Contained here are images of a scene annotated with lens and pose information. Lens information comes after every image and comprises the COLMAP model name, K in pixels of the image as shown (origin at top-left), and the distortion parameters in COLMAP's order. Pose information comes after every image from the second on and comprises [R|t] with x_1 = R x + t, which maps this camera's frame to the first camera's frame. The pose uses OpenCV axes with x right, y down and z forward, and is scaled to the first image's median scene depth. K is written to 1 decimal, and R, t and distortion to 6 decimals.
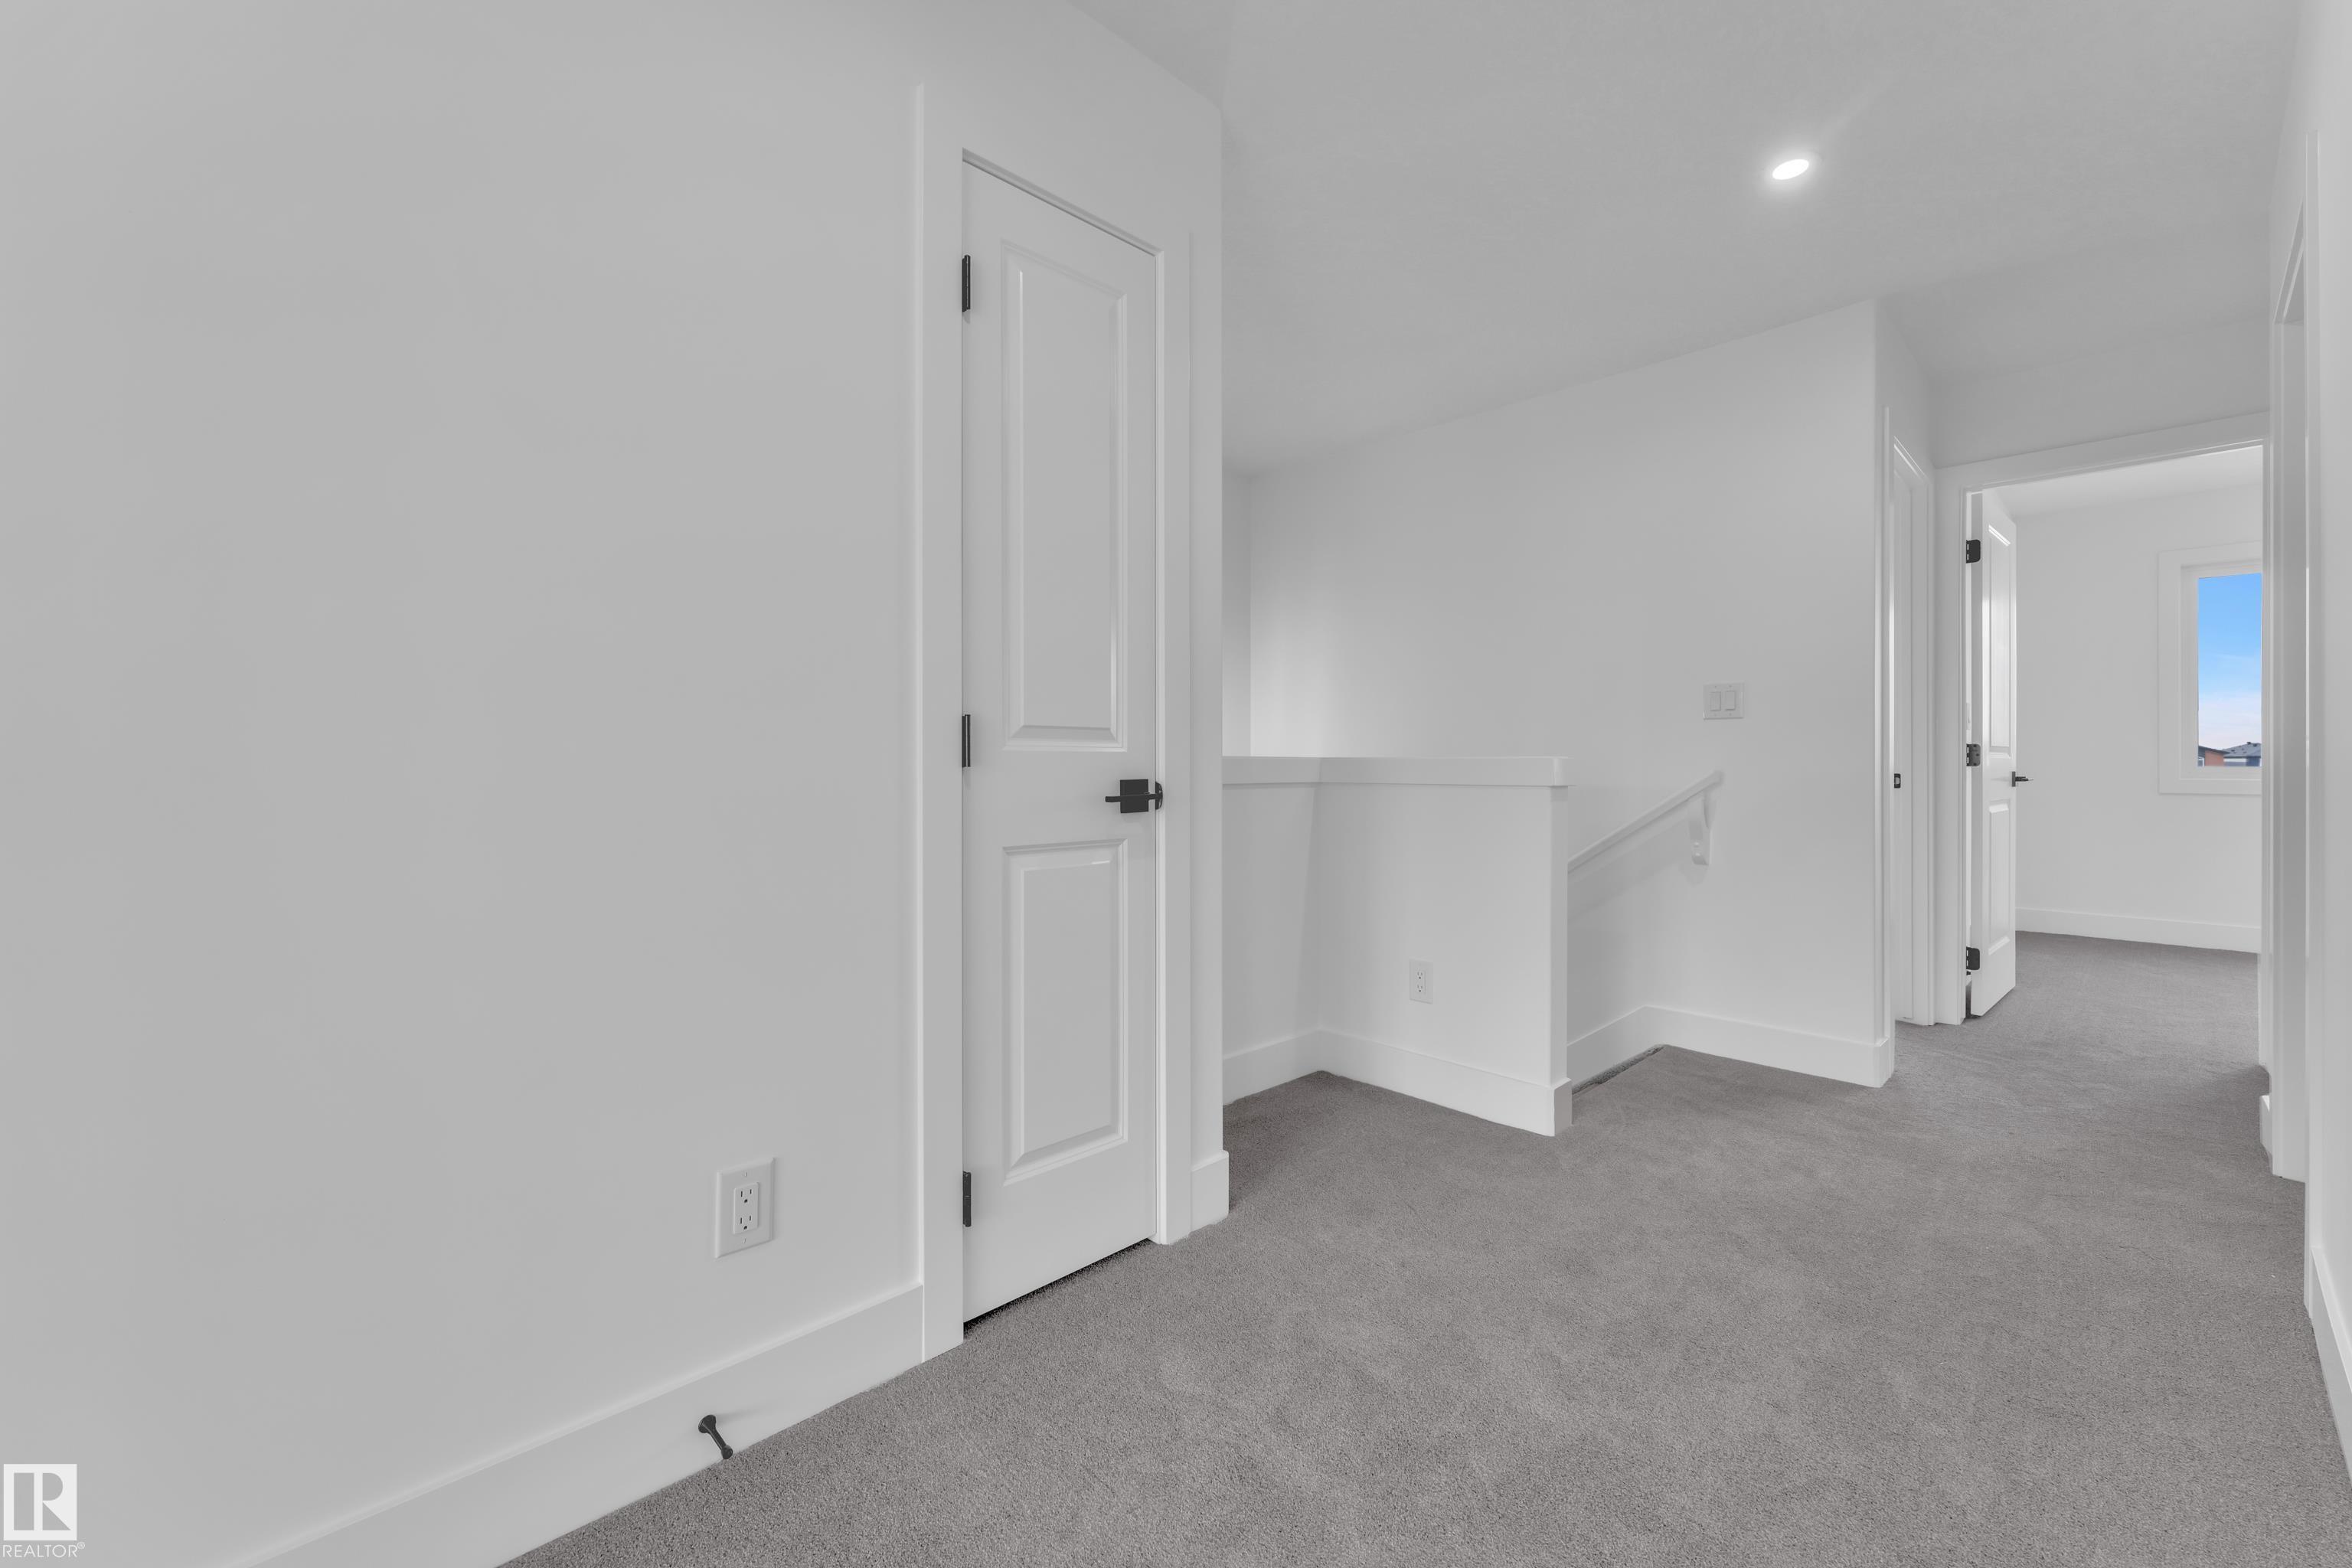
lens RADIAL K [[964.0, 0, 1179.8], [0, 964.0, 769.0], [0, 0, 1]] dist [-0.000085, -0.000265]
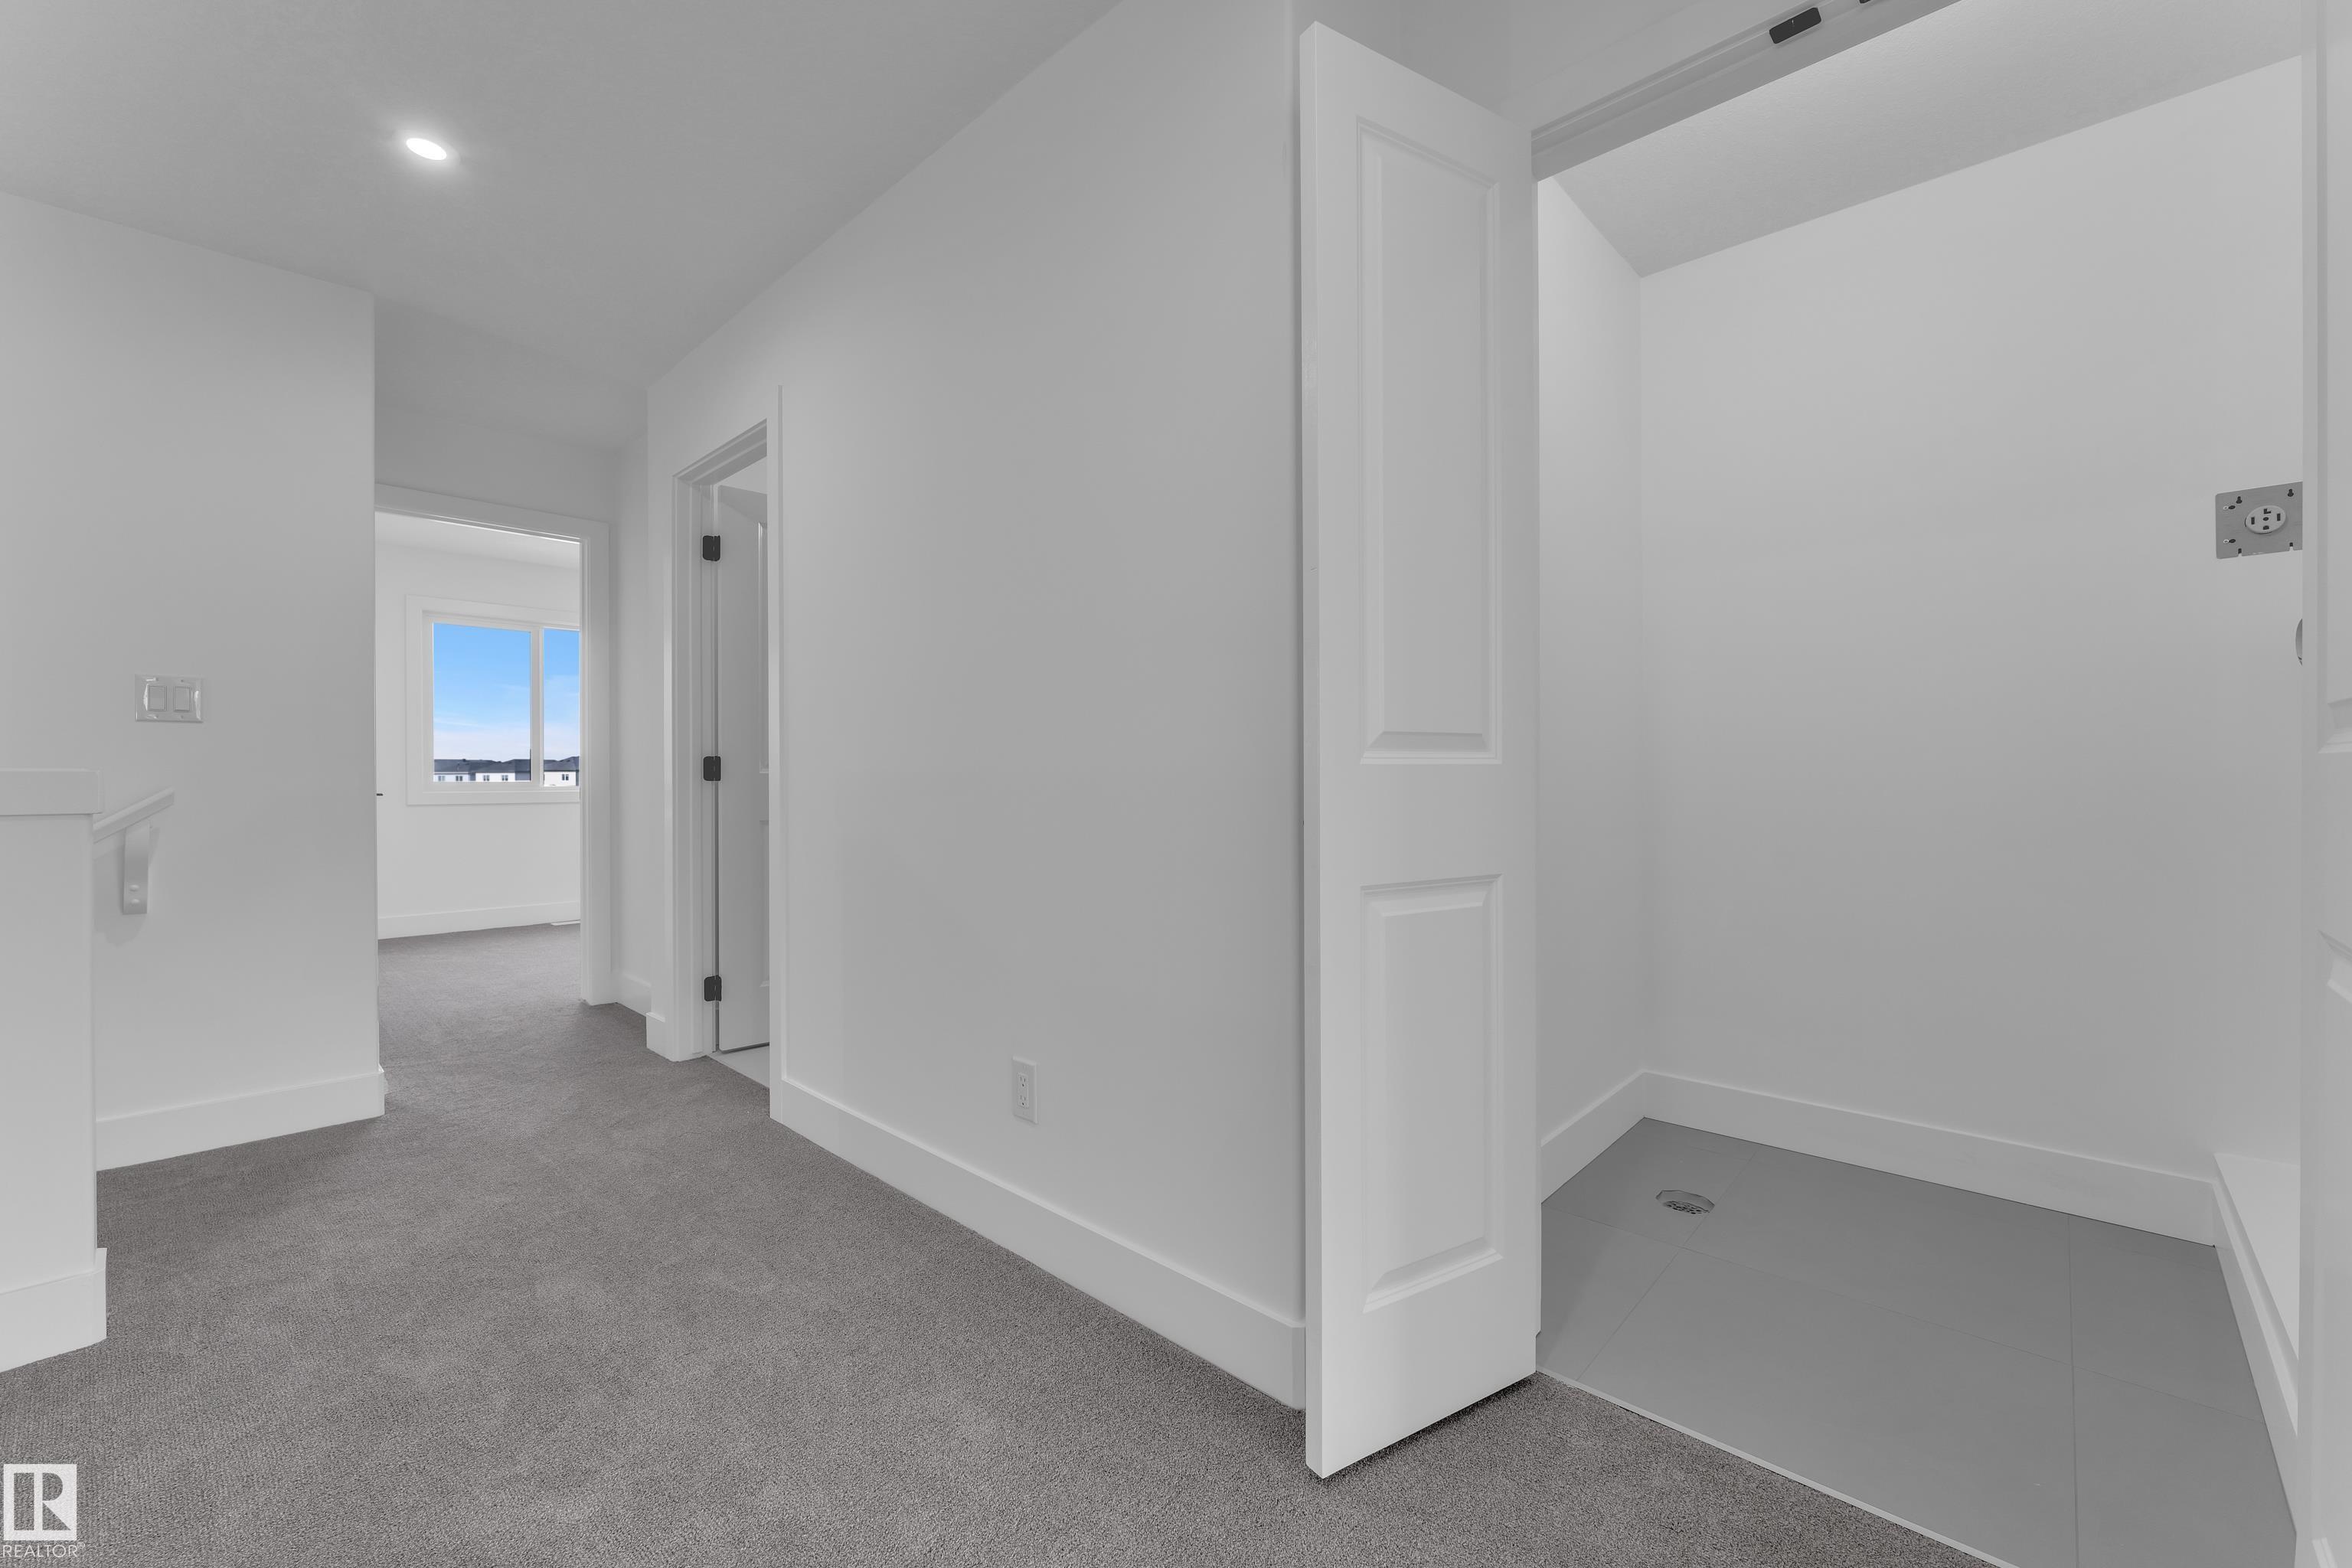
lens RADIAL K [[944.4, 0, 1176.0], [0, 944.4, 779.3], [0, 0, 1]] dist [0.000269, -0.000080]
pose [[-0.039520, -0.002417, 0.999216, -0.298353], [0.010324, 0.999943, 0.002828, 0.000460], [-0.999165, 0.010428, -0.039493, 0.286836]]
